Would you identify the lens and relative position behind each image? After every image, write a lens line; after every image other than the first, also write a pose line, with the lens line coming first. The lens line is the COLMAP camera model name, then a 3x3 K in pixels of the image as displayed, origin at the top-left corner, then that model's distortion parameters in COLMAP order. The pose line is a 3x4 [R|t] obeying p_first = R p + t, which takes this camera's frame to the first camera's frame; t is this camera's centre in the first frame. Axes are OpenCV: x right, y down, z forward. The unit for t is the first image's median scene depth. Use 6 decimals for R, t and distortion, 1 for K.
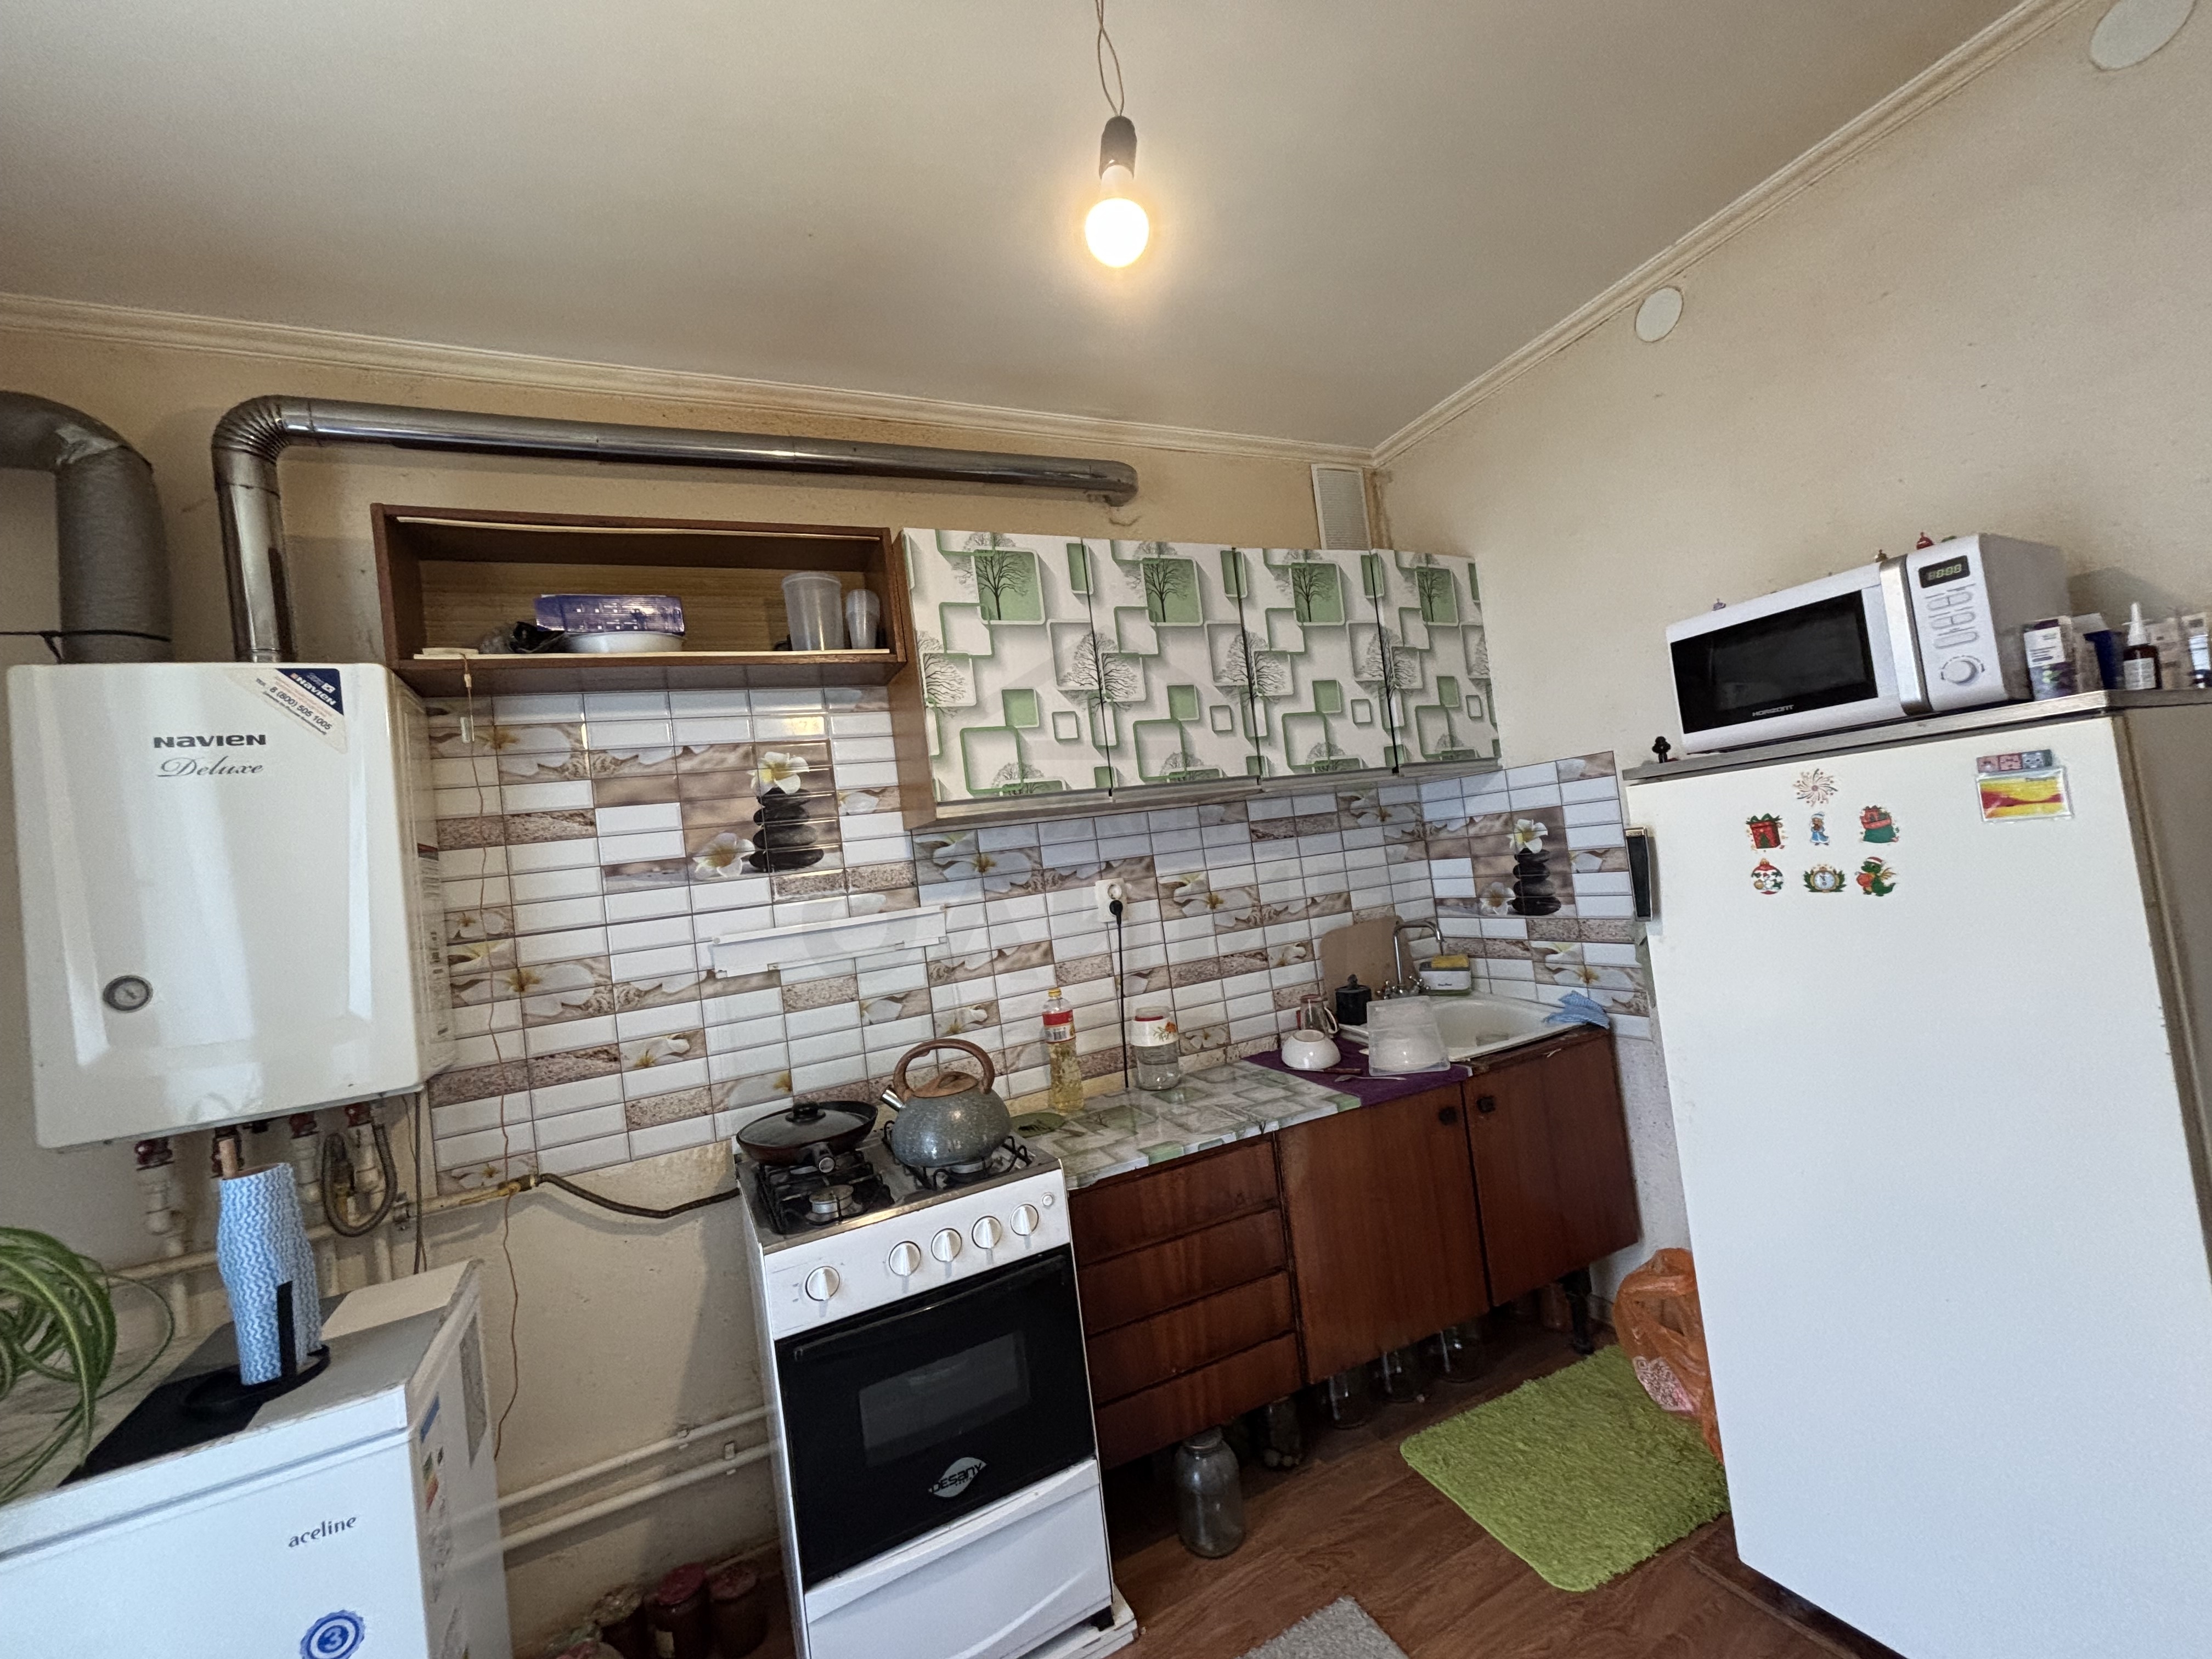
lens RADIAL K [[891.5, 0, 1110.0], [0, 891.5, 824.7], [0, 0, 1]] dist [0.007973, 0.000312]
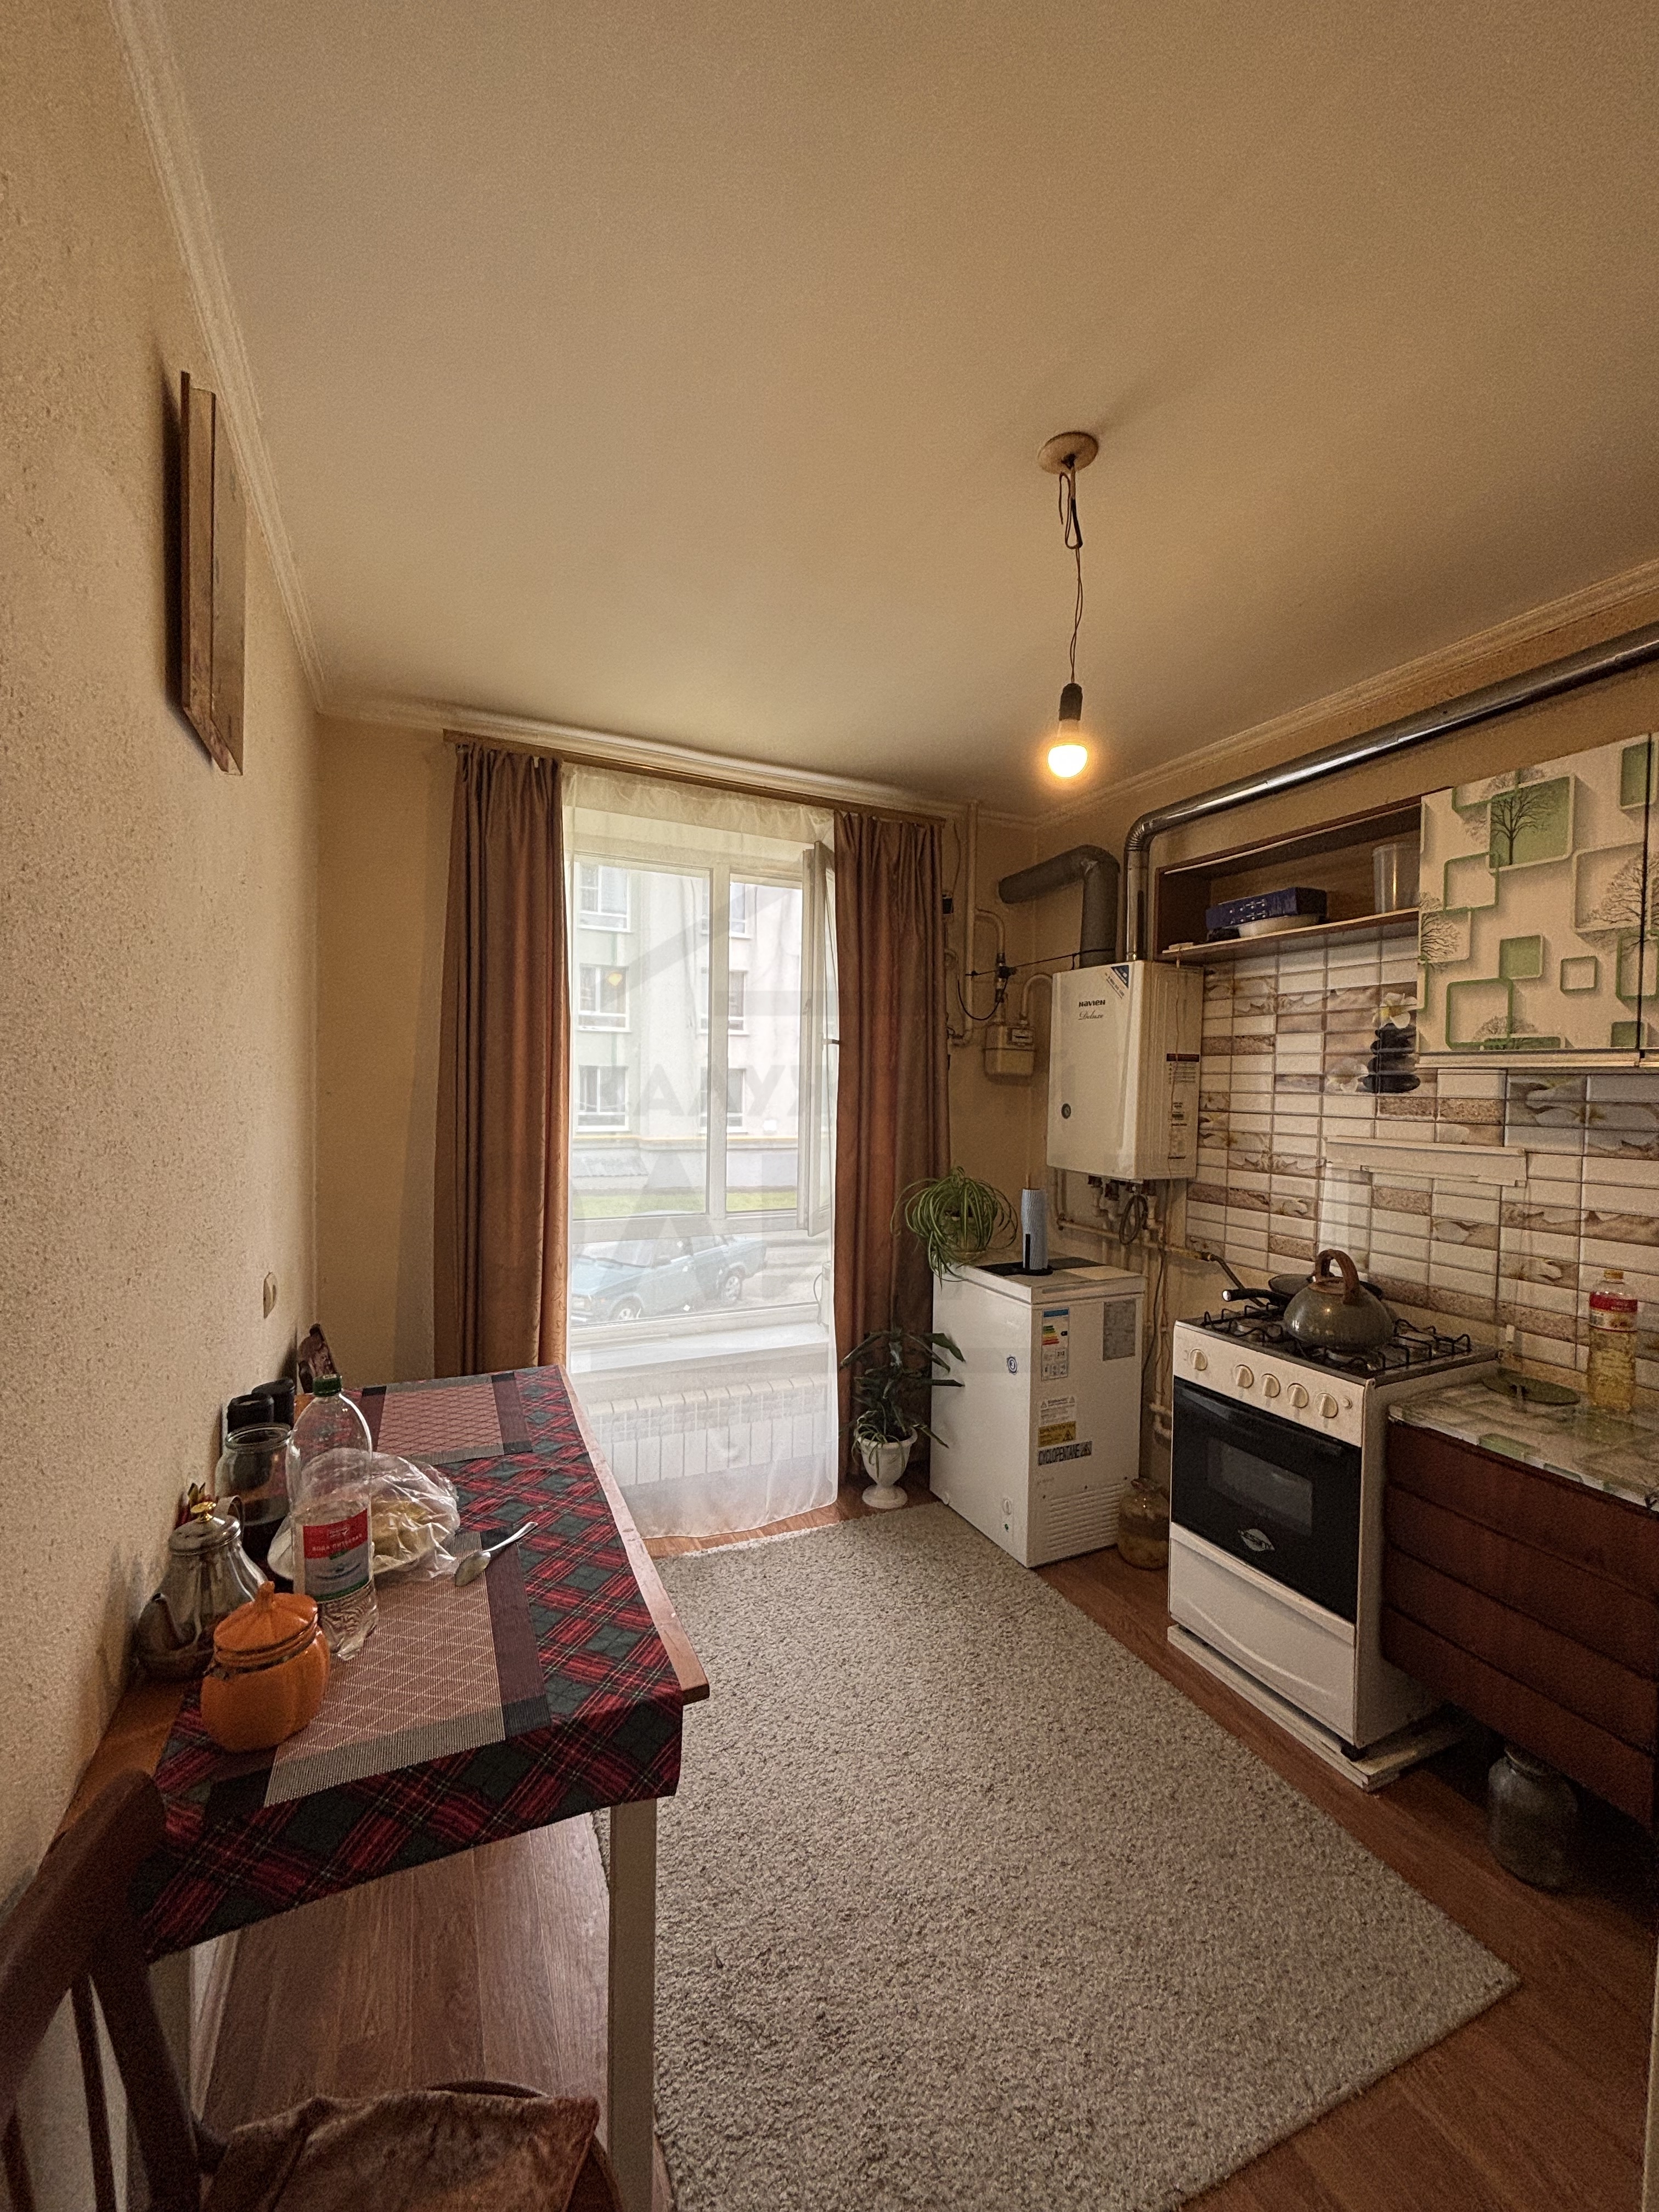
lens RADIAL K [[891.5, 0, 836.8], [0, 891.5, 1103.8], [0, 0, 1]] dist [0.007973, 0.000312]
pose [[-0.006522, 0.148813, -0.988844, 0.879968], [0.022707, 0.988632, 0.148632, -0.138254], [0.999721, -0.021484, -0.009827, 0.287029]]
